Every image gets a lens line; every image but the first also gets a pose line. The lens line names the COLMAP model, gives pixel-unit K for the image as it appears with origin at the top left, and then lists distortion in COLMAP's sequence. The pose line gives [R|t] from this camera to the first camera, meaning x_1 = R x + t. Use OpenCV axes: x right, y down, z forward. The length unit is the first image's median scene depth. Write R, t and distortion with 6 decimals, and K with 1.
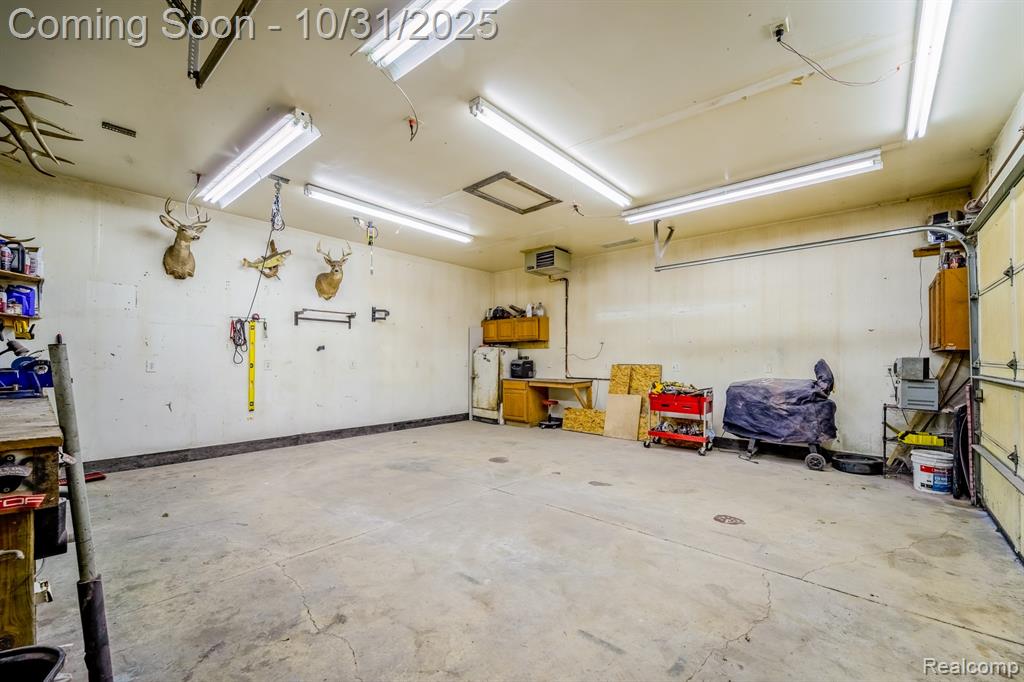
lens RADIAL K [[415.5, 0, 517.3], [0, 415.5, 342.9], [0, 0, 1]] dist [-0.000173, -0.000232]
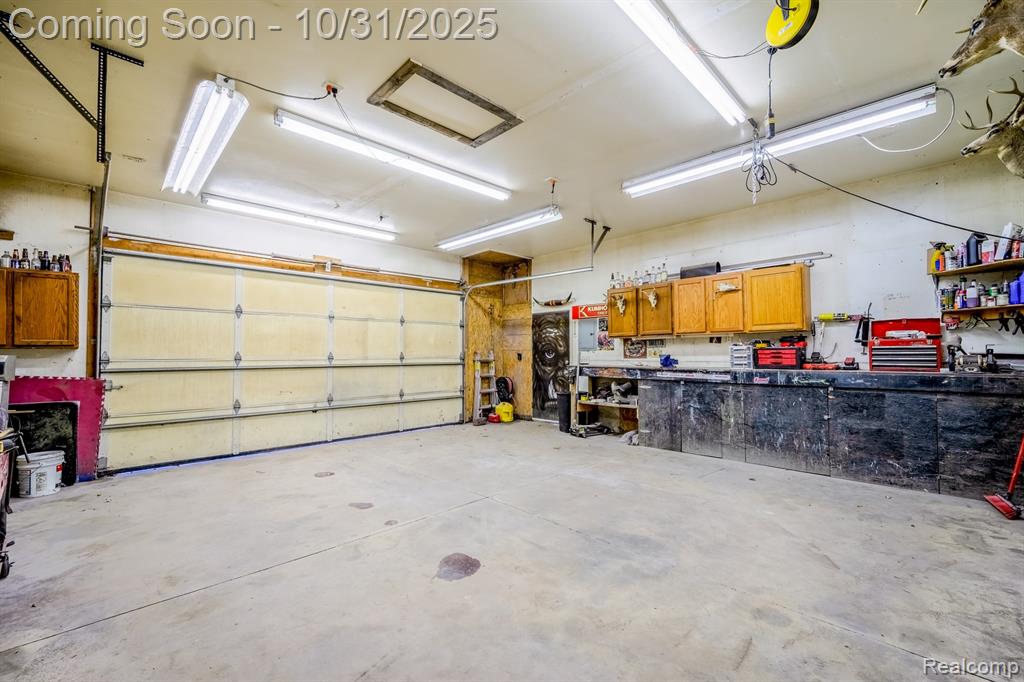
lens RADIAL K [[422.5, 0, 516.0], [0, 422.5, 357.9], [0, 0, 1]] dist [-0.001367, -0.000395]
pose [[-0.996286, 0.003670, 0.086026, -0.194651], [0.001049, 0.999534, -0.030495, 0.067937], [-0.086098, -0.030291, -0.995826, 1.879916]]
